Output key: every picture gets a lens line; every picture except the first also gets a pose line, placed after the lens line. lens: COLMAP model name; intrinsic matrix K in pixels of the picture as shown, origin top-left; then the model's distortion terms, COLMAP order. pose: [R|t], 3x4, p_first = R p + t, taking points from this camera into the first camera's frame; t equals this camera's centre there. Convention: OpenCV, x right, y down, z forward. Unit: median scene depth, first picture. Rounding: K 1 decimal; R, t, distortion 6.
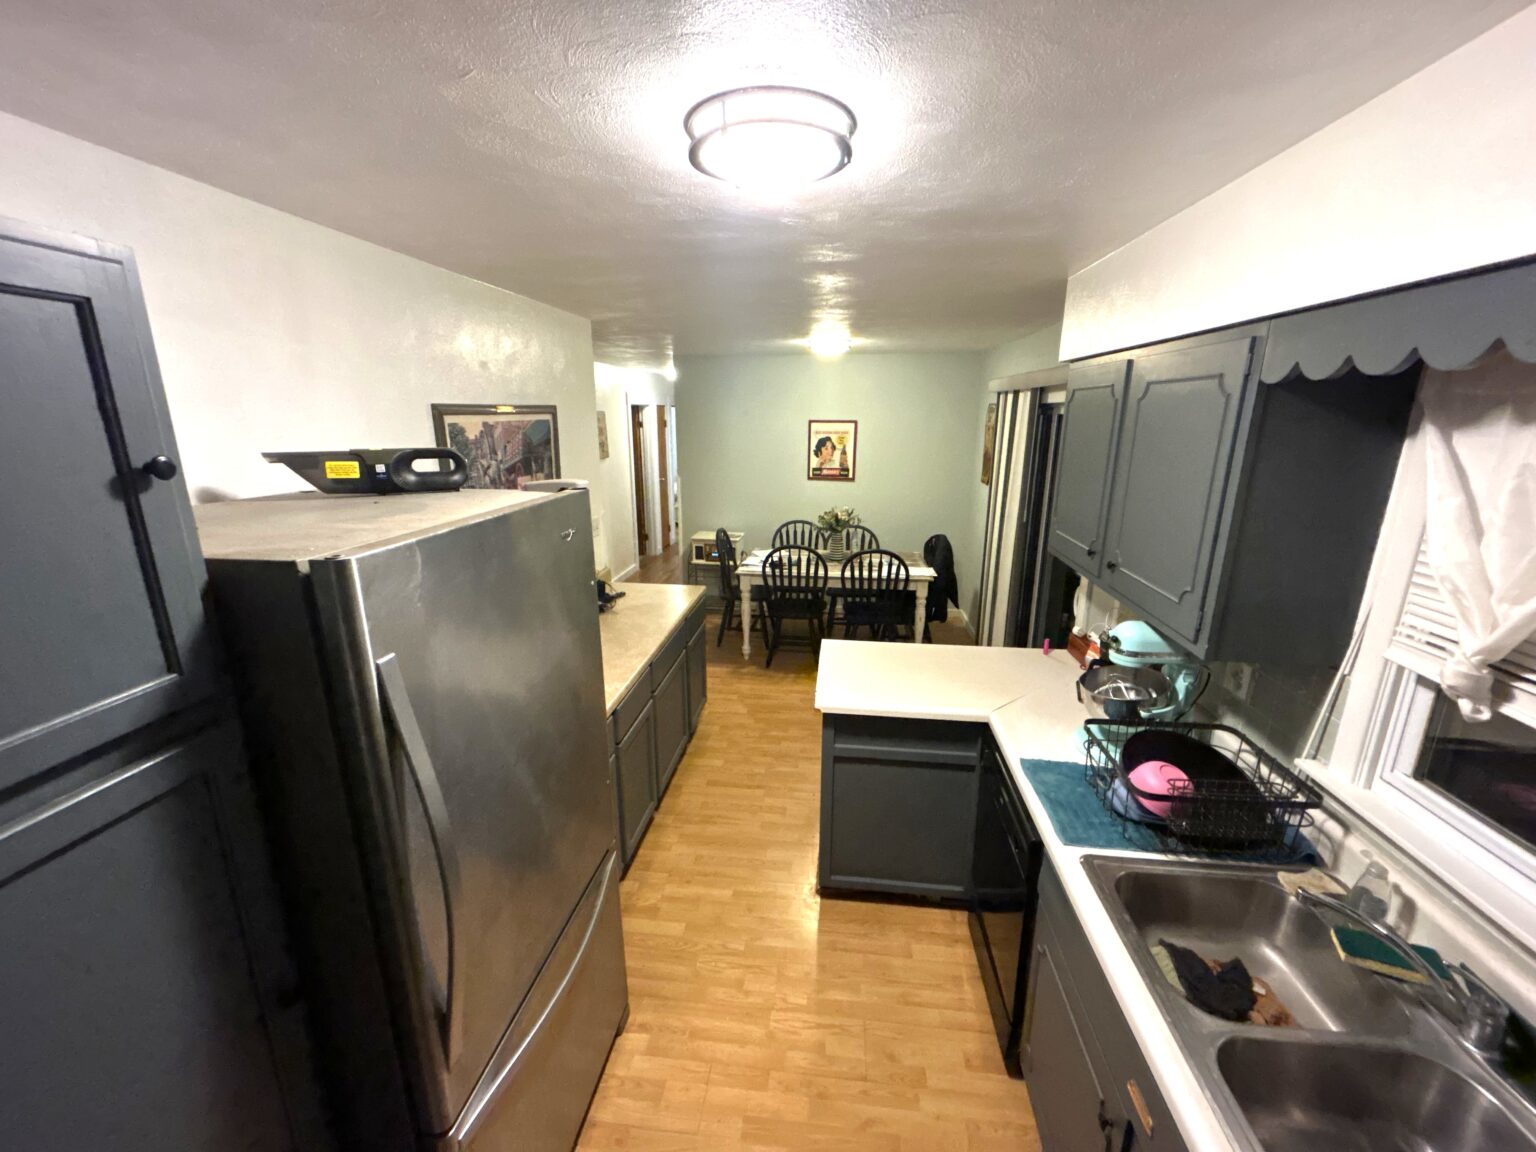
lens RADIAL K [[621.6, 0, 768.0], [0, 621.6, 576.0], [0, 0, 1]] dist [0.000713, 0.000158]
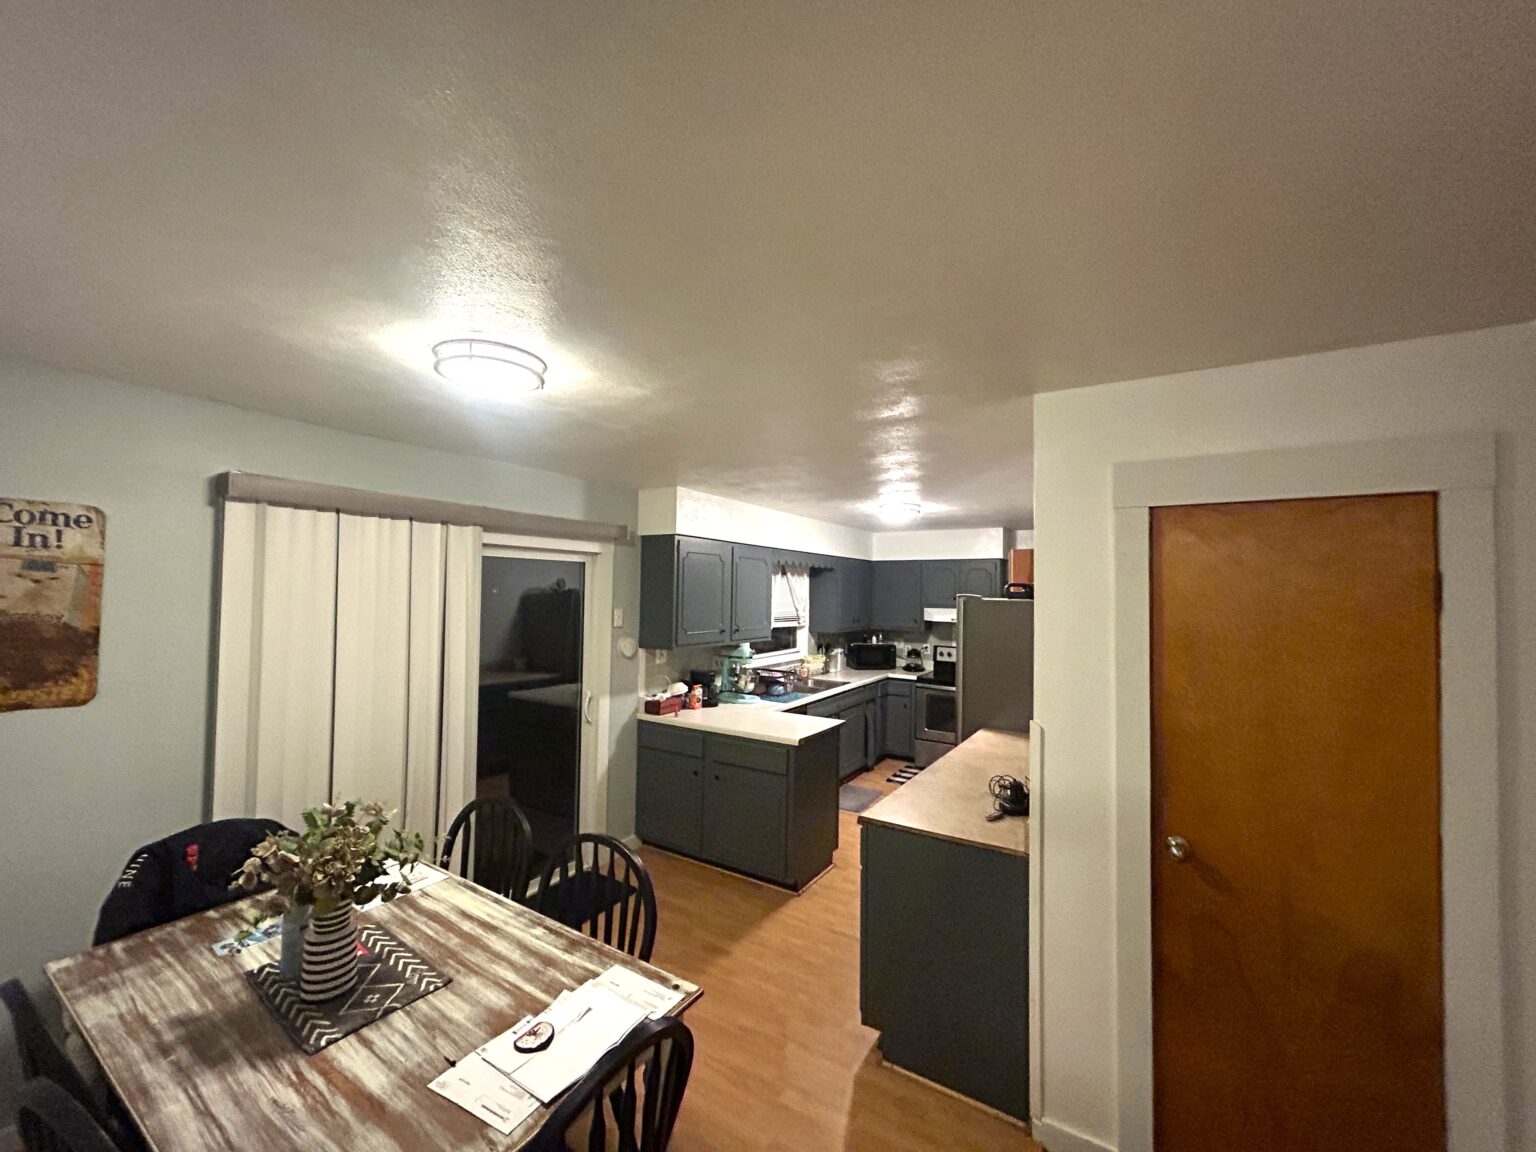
lens RADIAL K [[617.6, 0, 770.1], [0, 617.6, 575.4], [0, 0, 1]] dist [-0.000622, 0.000721]
pose [[-0.905635, -0.002184, 0.424052, -0.415910], [0.091855, 0.975235, 0.201195, -0.520703], [-0.413990, 0.221160, -0.883007, 2.254532]]
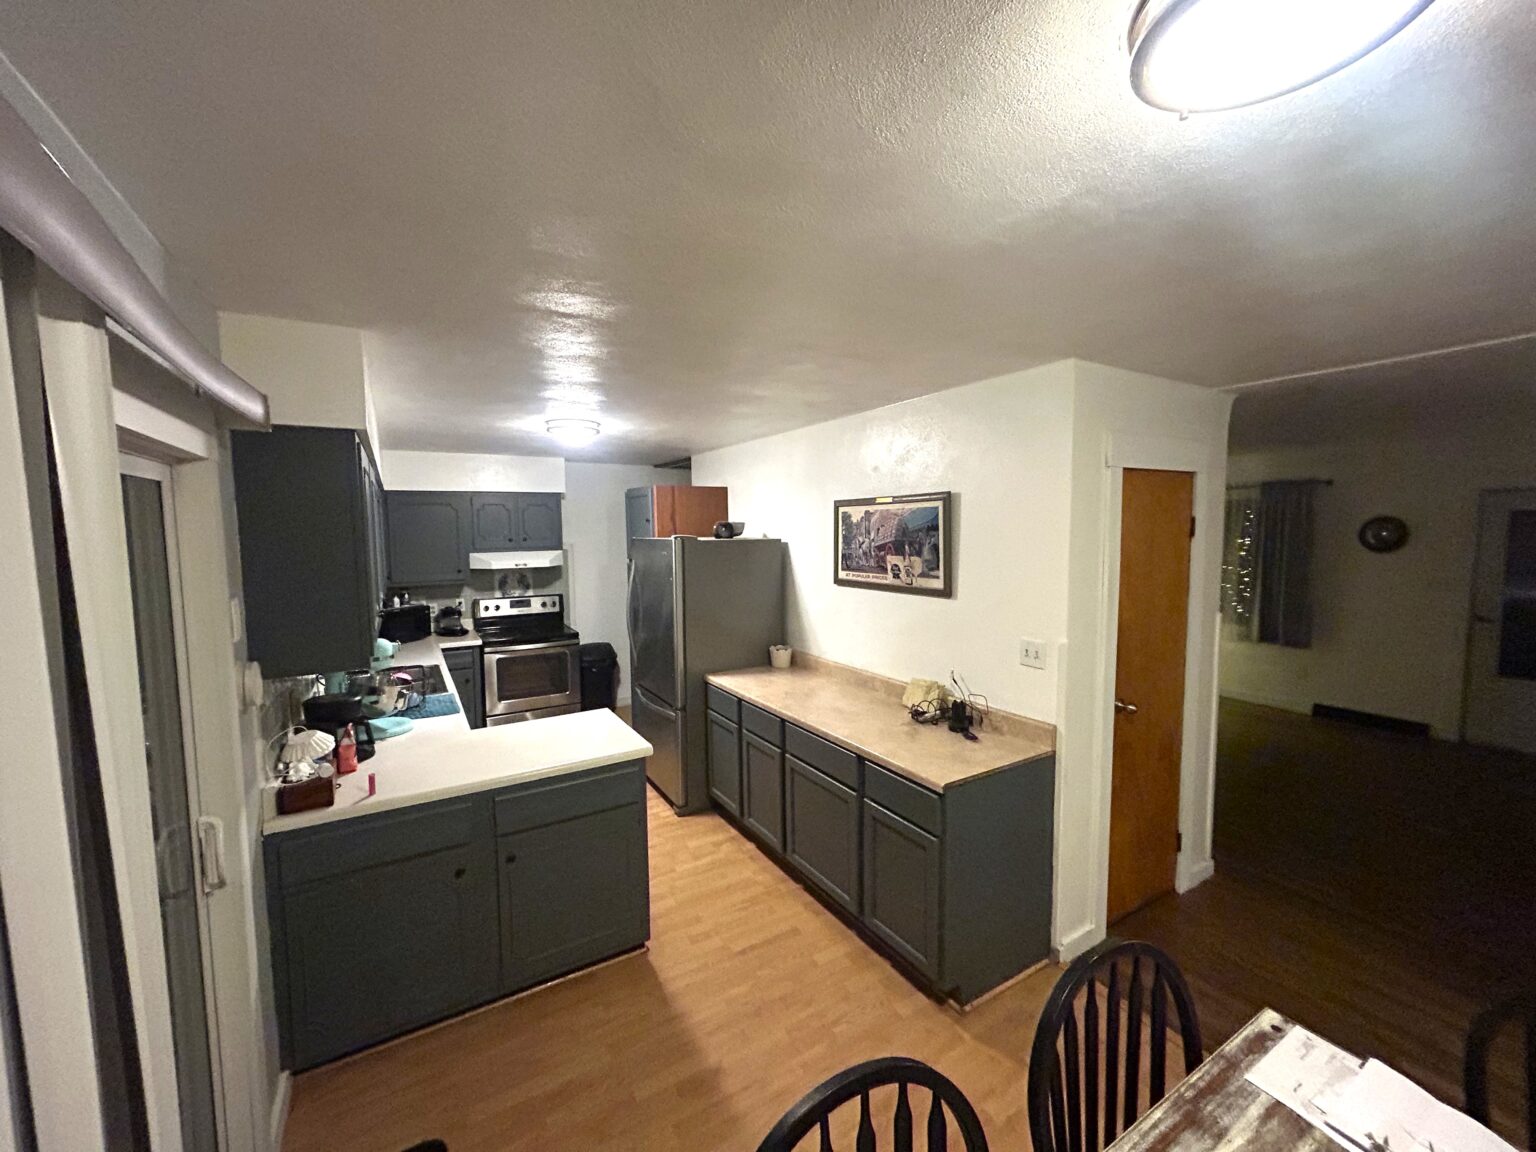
lens RADIAL K [[617.6, 0, 770.1], [0, 617.6, 575.4], [0, 0, 1]] dist [-0.000622, 0.000721]
pose [[-0.789159, 0.056446, -0.611589, 0.530562], [-0.144063, 0.950976, 0.273660, -0.438164], [0.597054, 0.304068, -0.742340, 1.861440]]
